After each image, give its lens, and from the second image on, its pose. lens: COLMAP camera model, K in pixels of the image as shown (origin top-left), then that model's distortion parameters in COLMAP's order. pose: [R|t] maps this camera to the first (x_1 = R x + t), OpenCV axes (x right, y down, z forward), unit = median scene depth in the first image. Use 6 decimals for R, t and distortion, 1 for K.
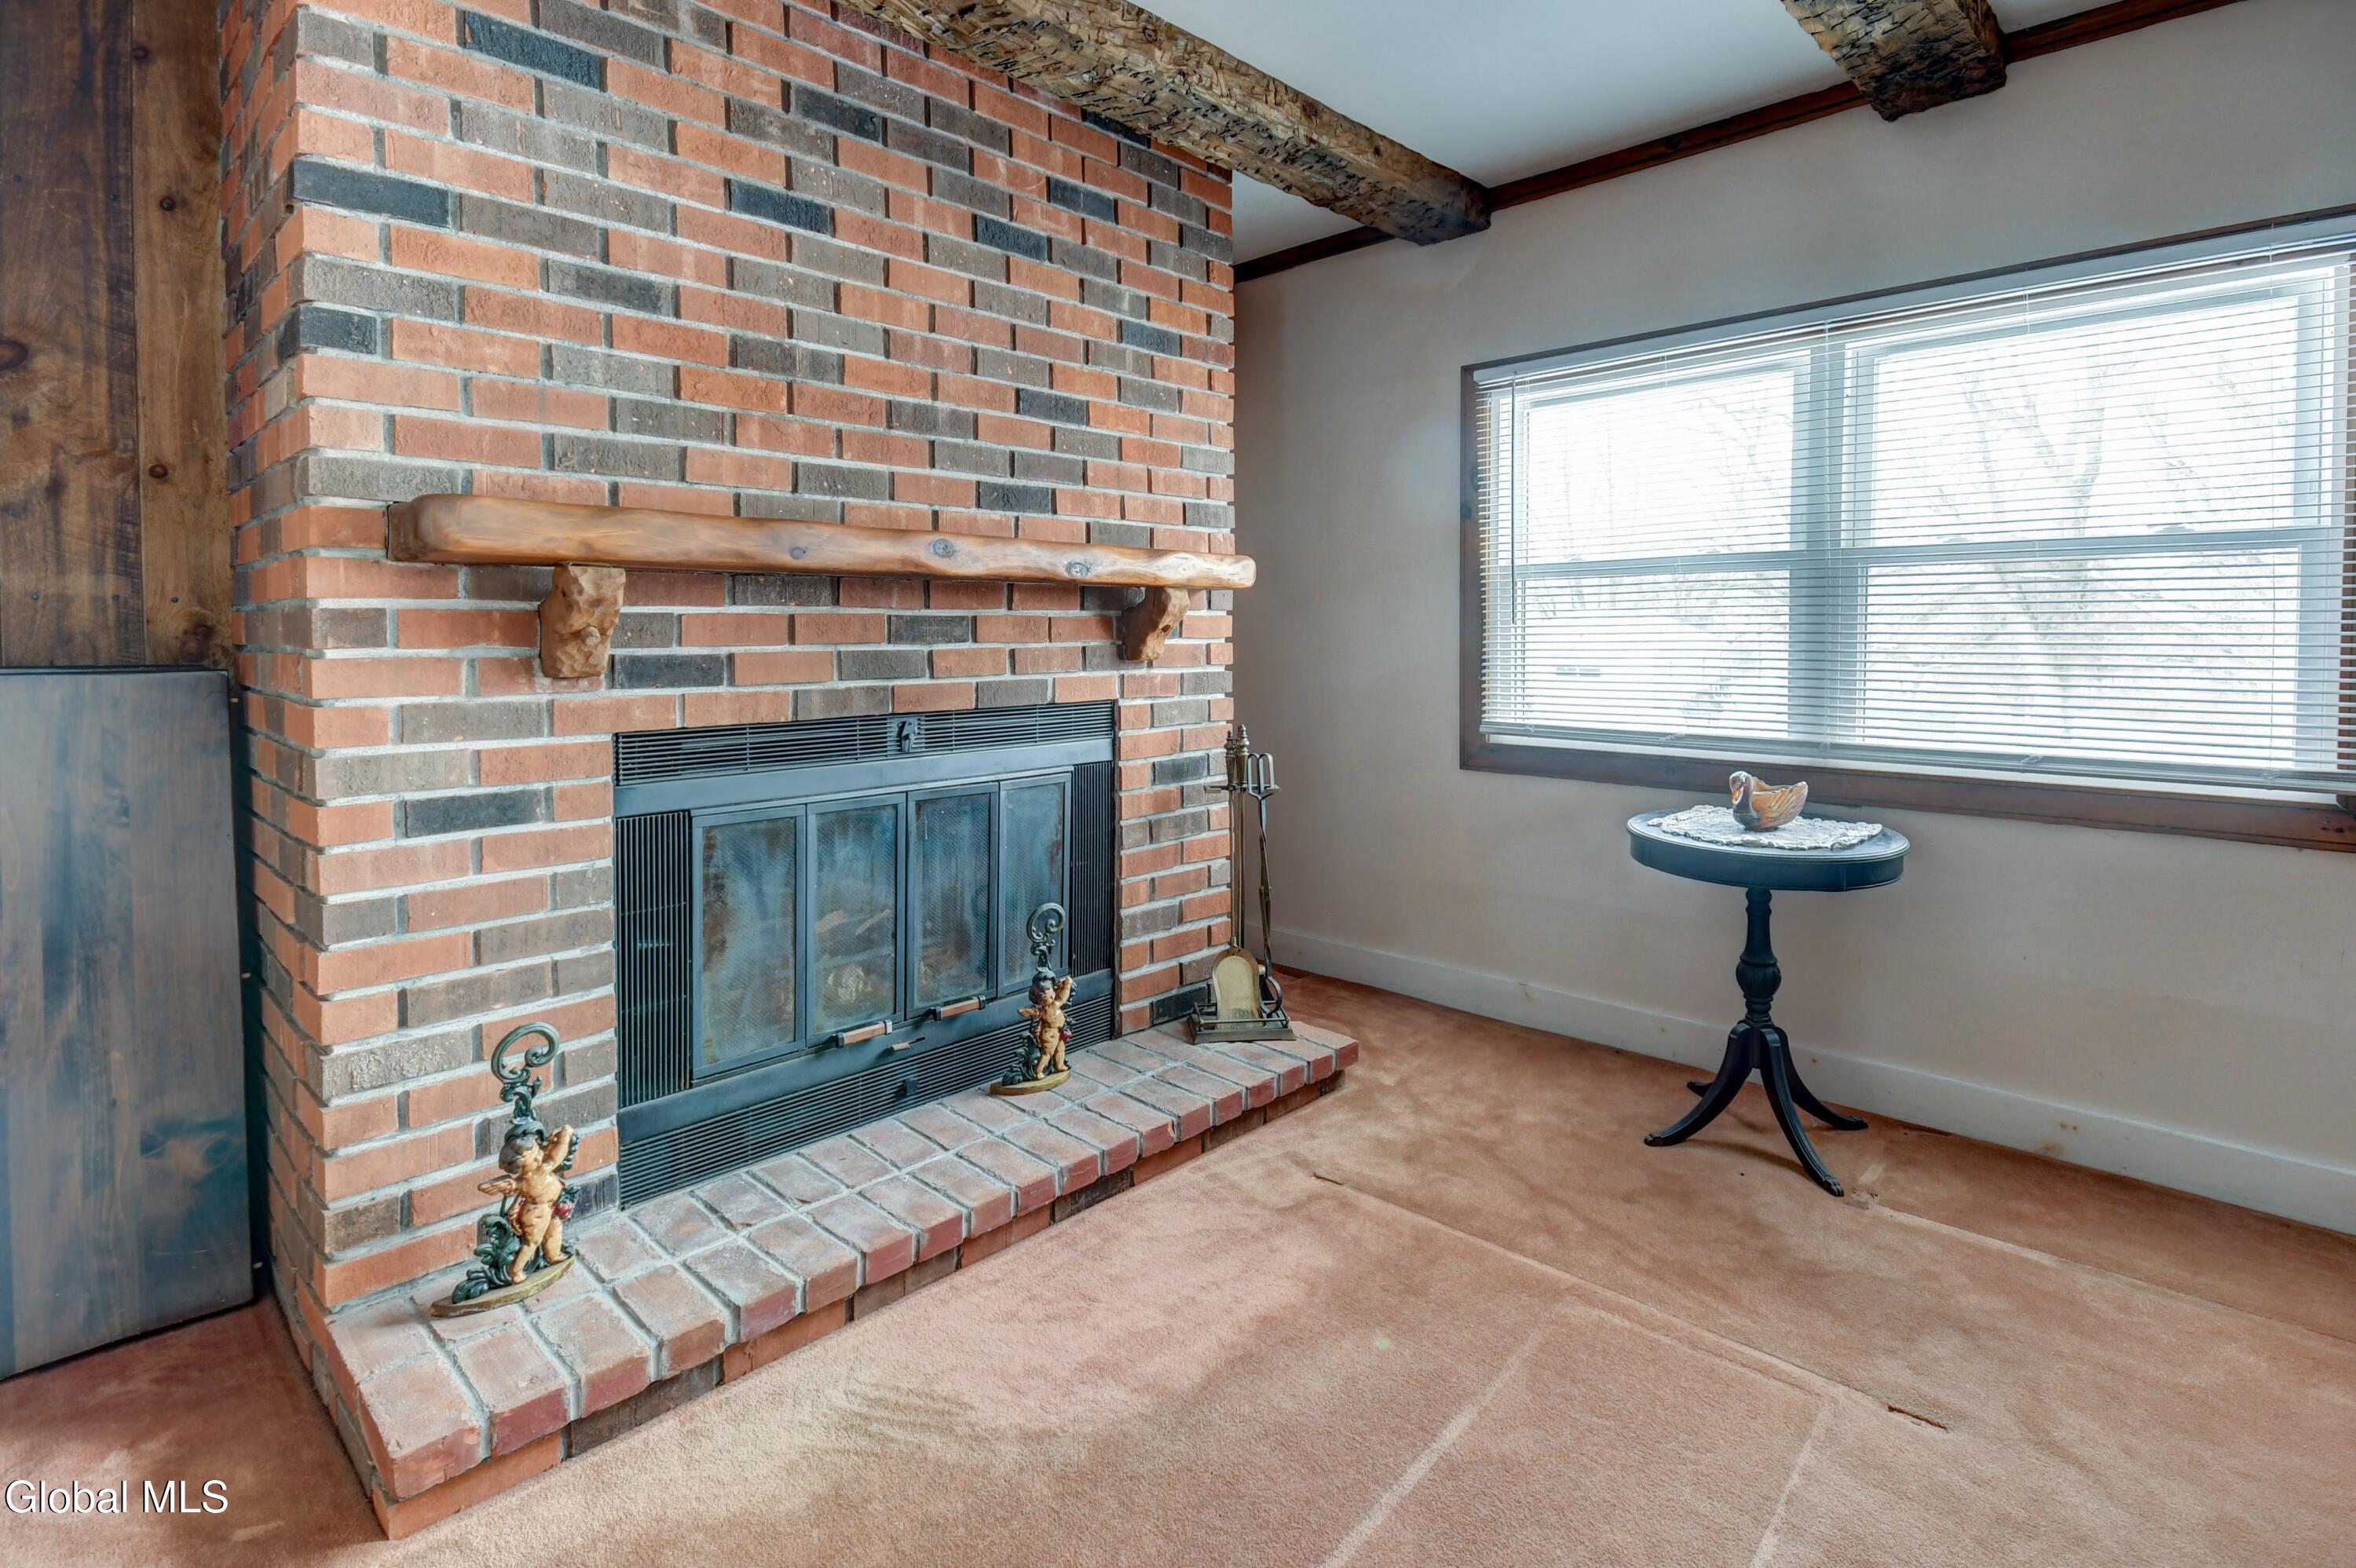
lens RADIAL K [[1173.6, 0, 1254.5], [0, 1173.6, 661.9], [0, 0, 1]] dist [0.010310, -0.000517]
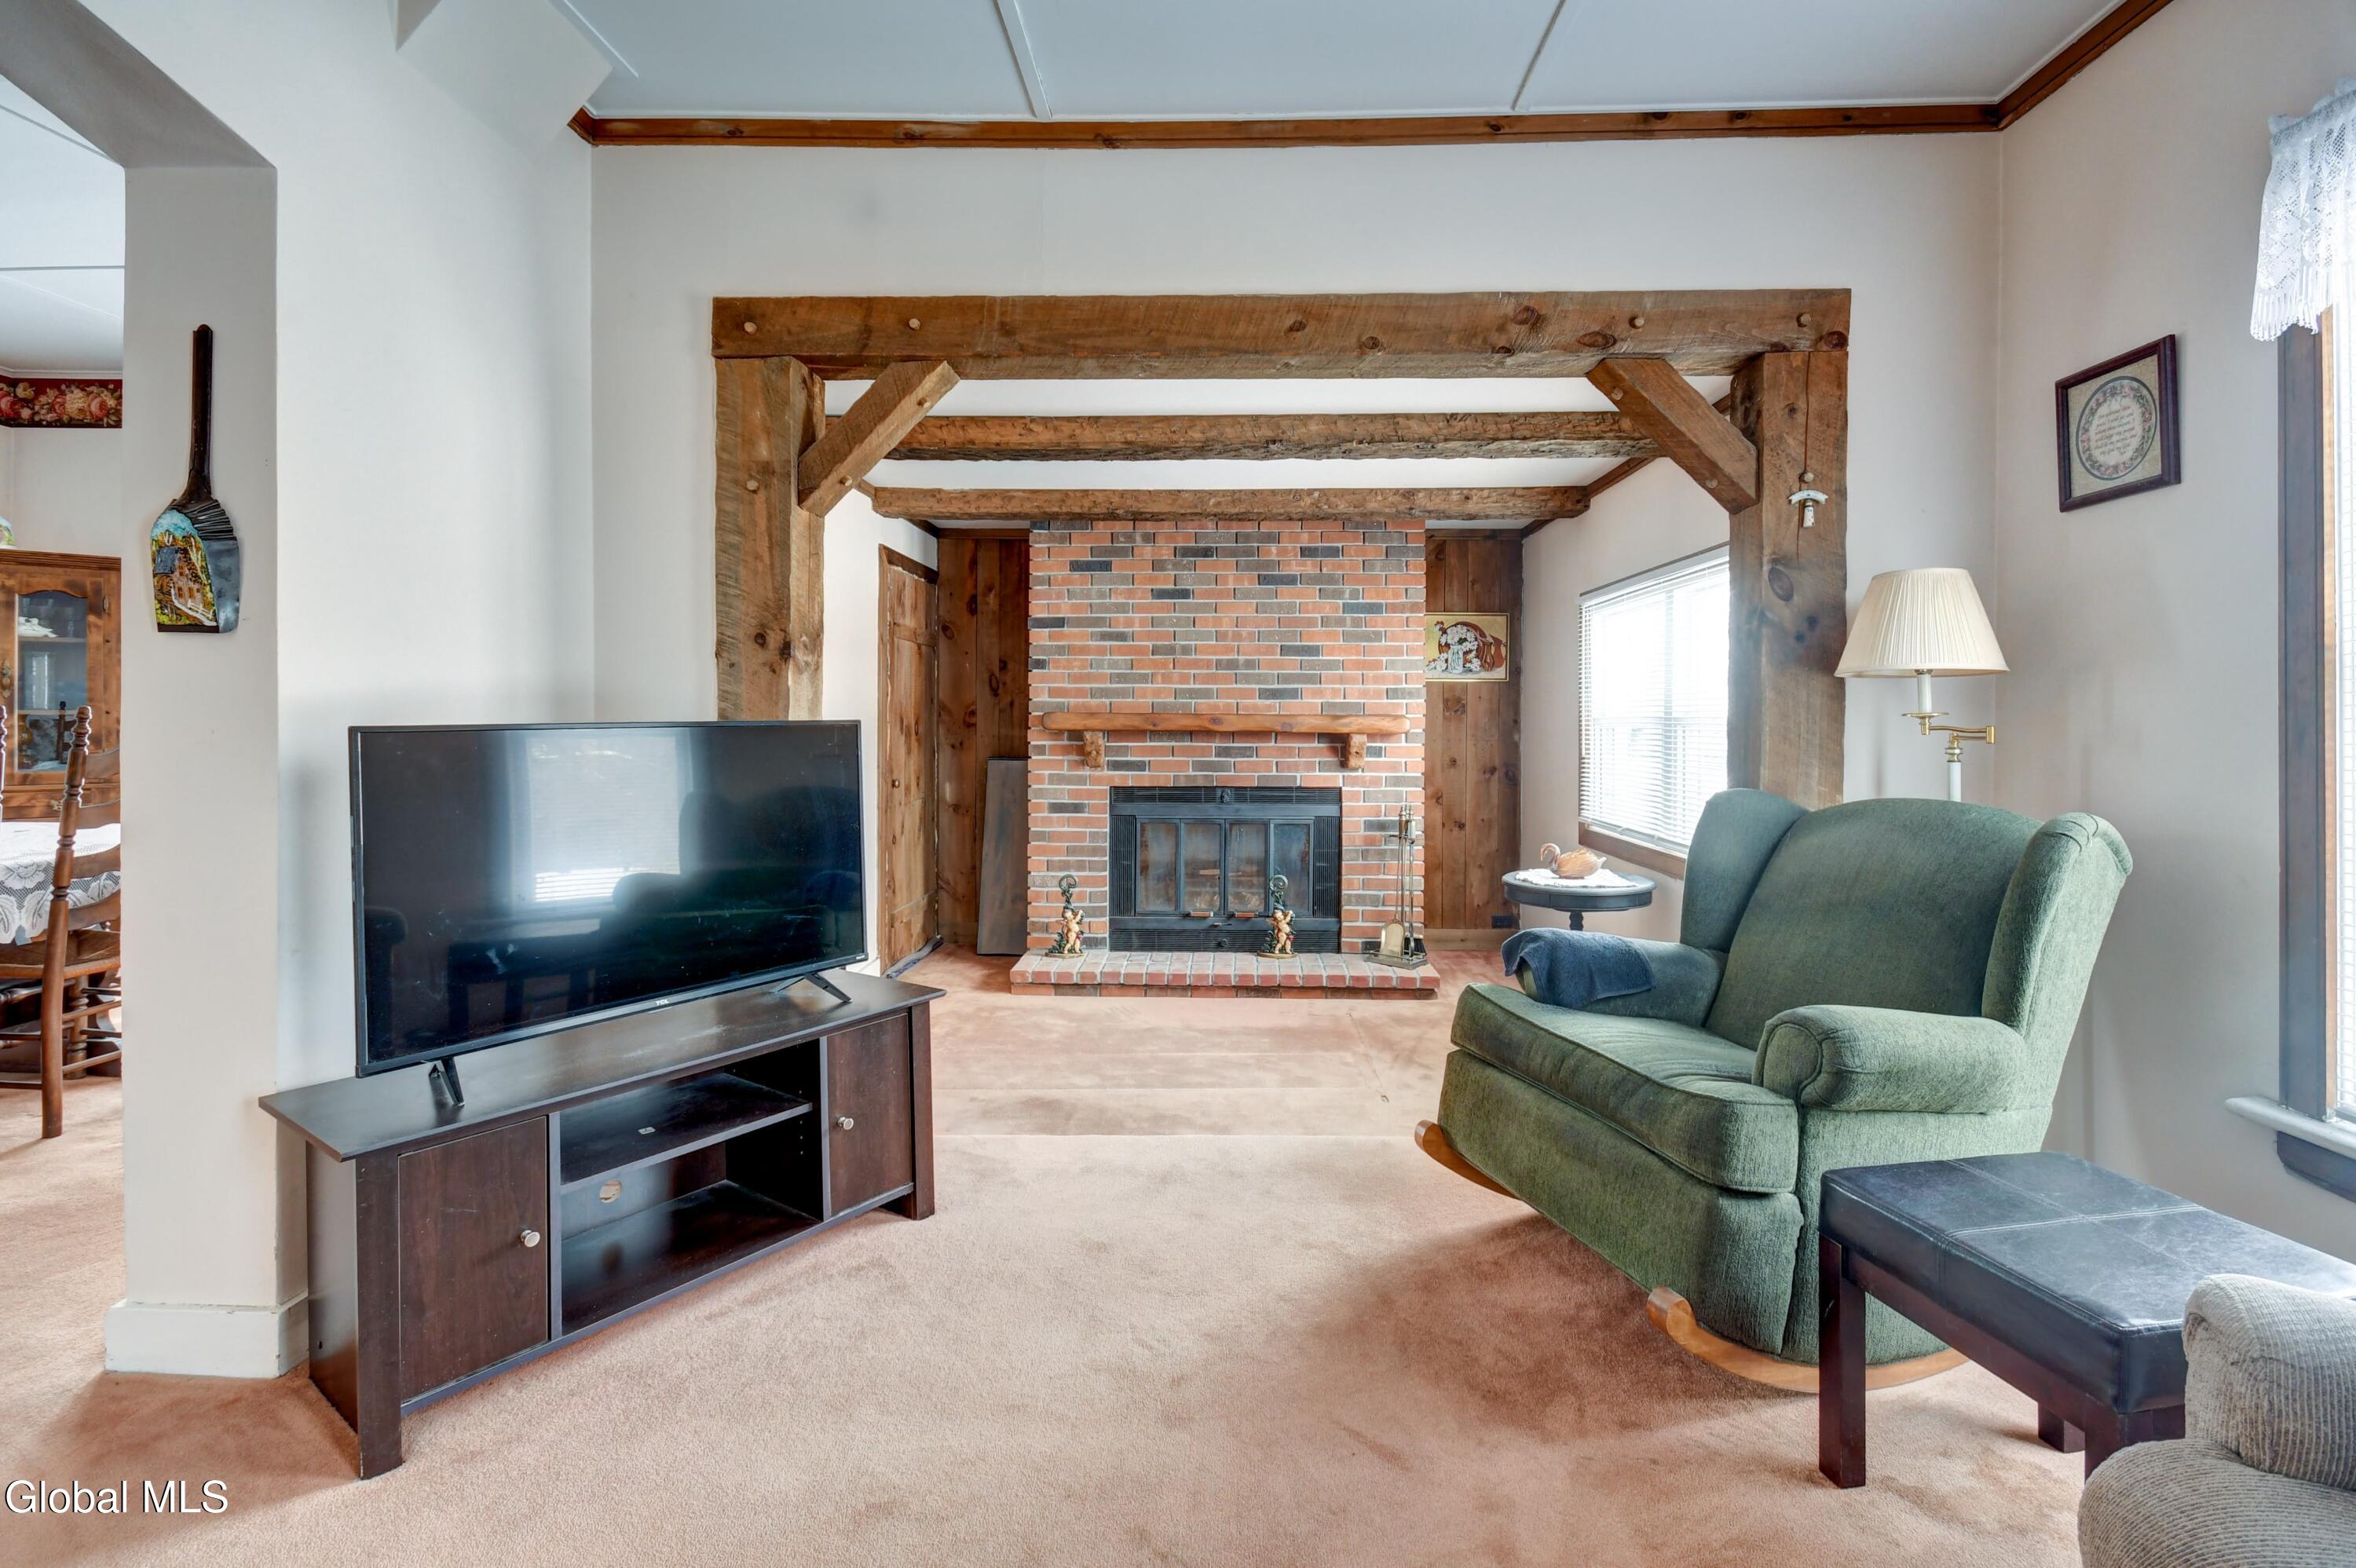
lens RADIAL K [[1066.3, 0, 1192.5], [0, 1066.3, 722.3], [0, 0, 1]] dist [0.008297, -0.003177]
pose [[0.667401, 0.007338, -0.744663, 1.308226], [-0.029530, 0.999426, -0.016617, -0.050269], [0.744113, 0.033081, 0.667234, -0.523163]]
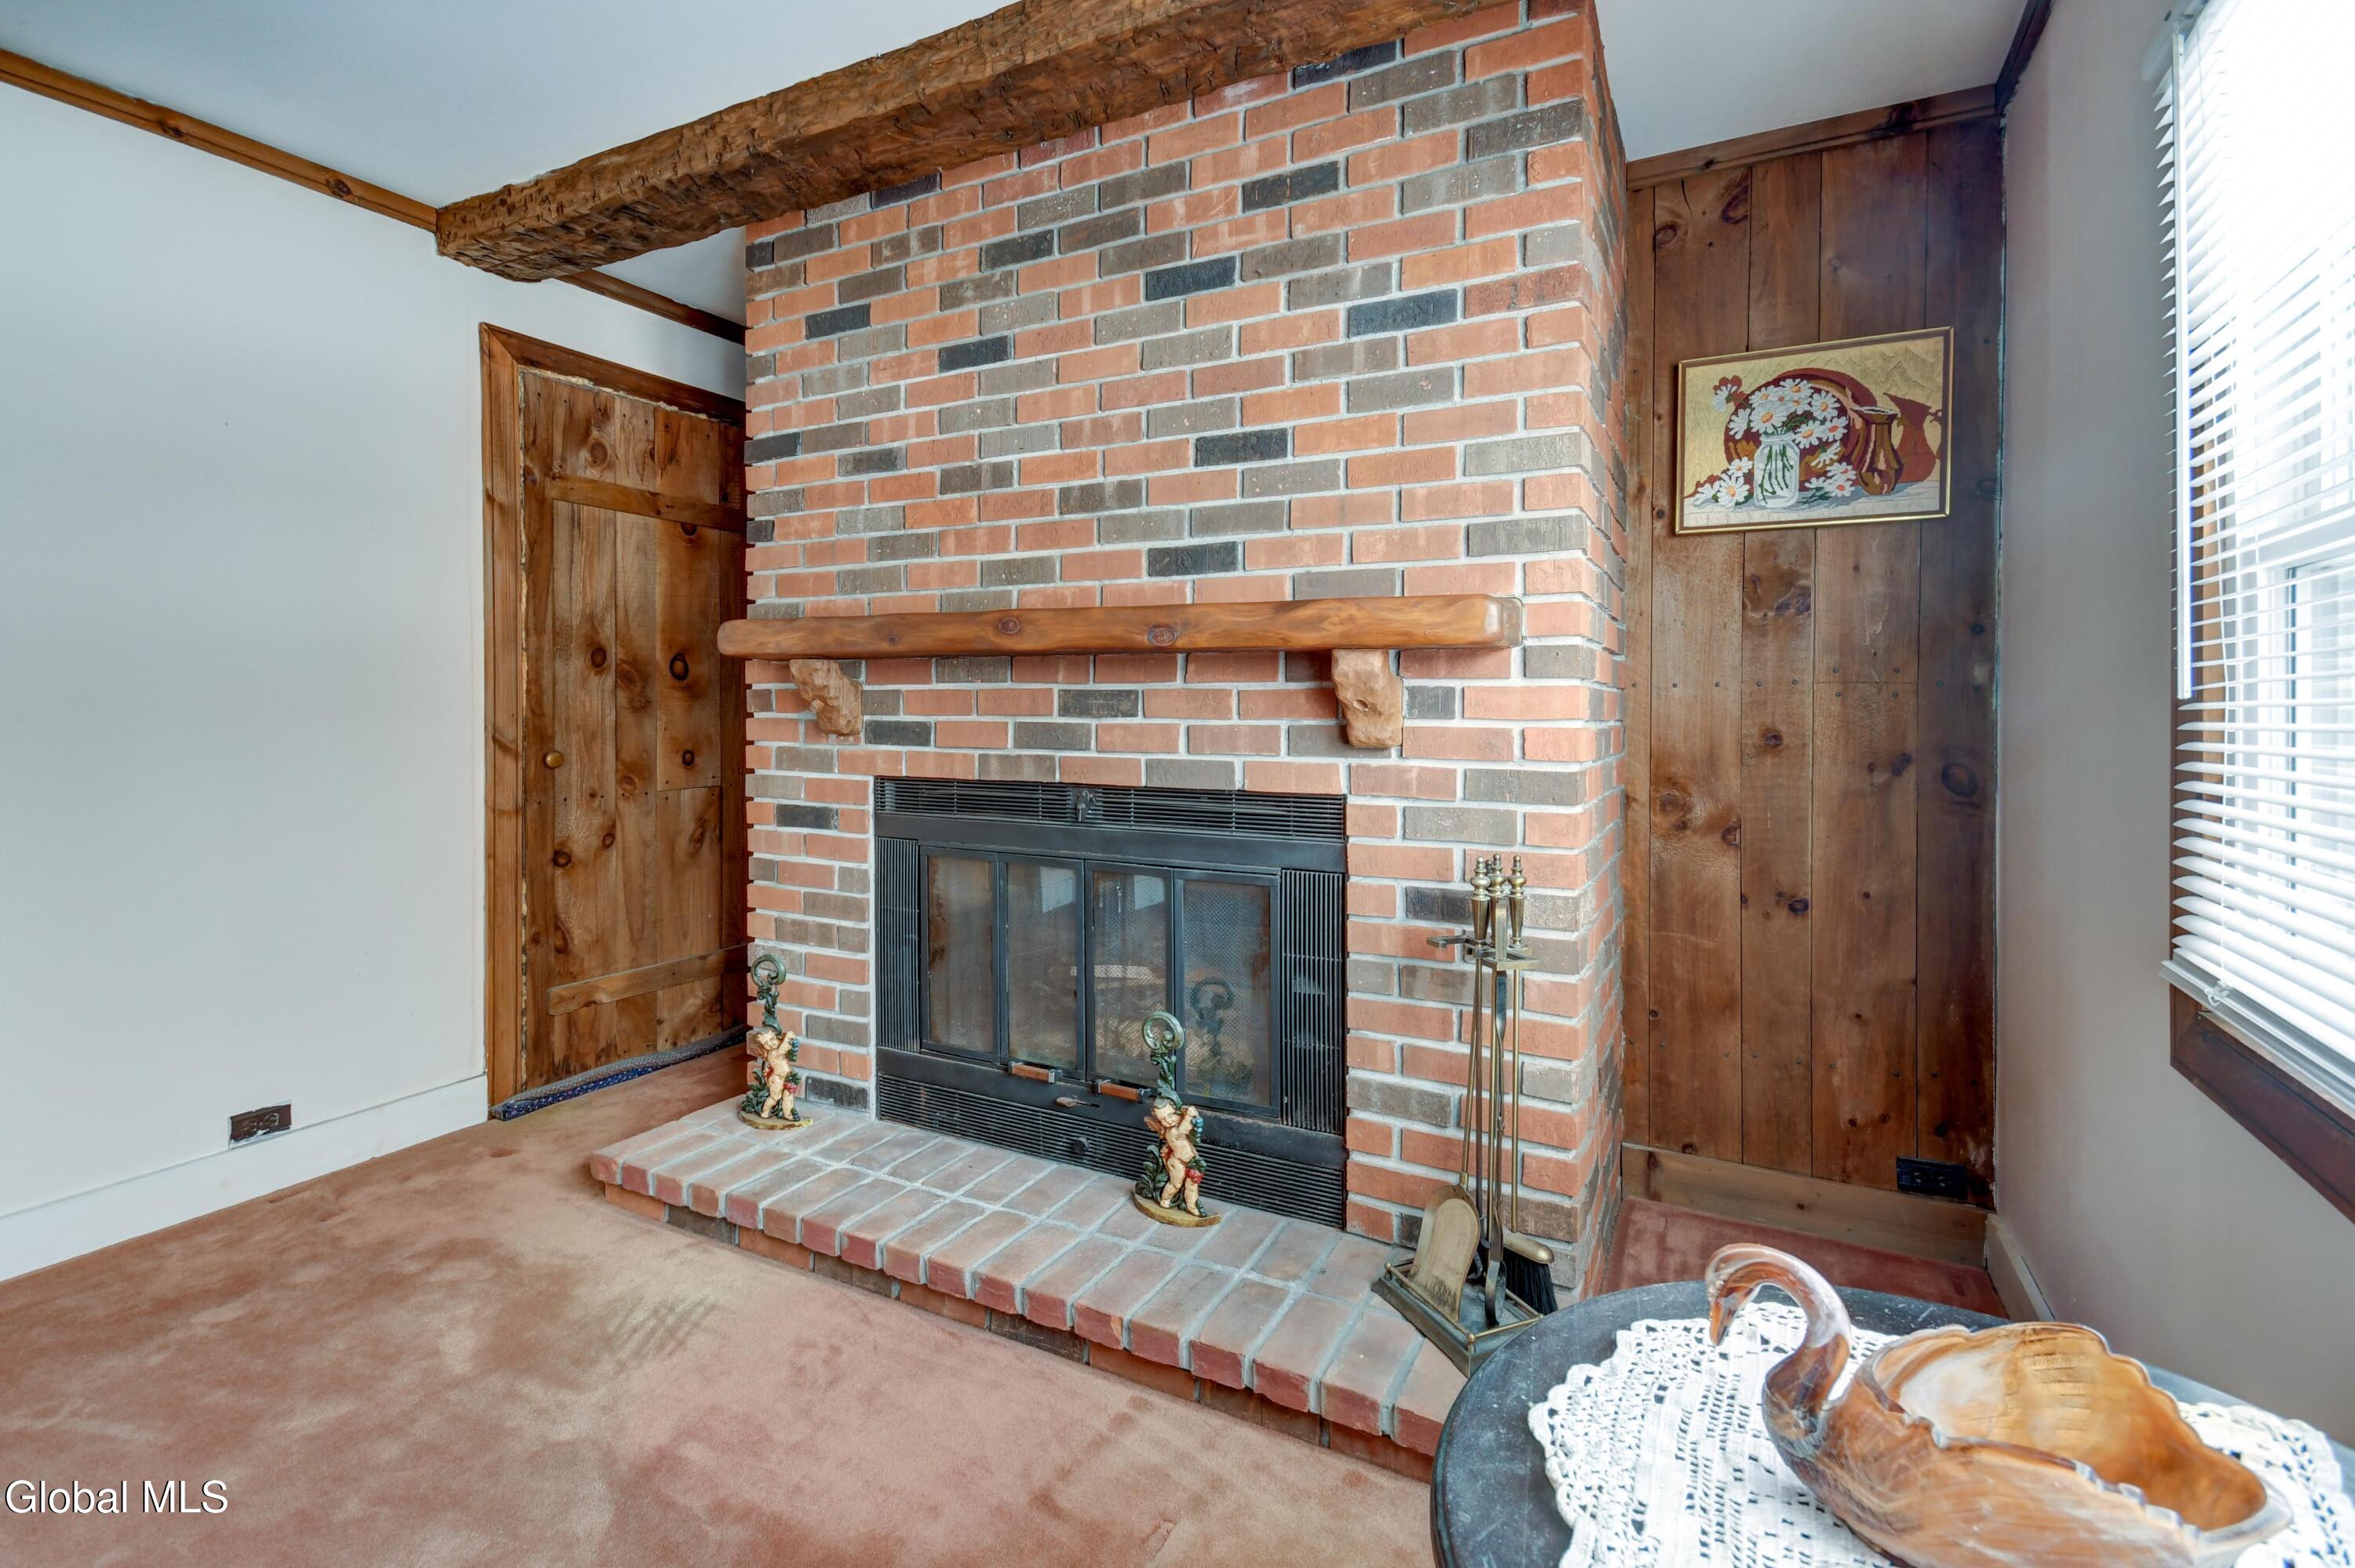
lens RADIAL K [[1065.8, 0, 1172.0], [0, 1065.8, 716.2], [0, 0, 1]] dist [0.008297, -0.003177]
pose [[0.246879, 0.010299, -0.968992, 0.646214], [-0.034786, 0.999393, 0.001760, -0.020871], [0.968422, 0.033273, 0.247088, 0.852298]]
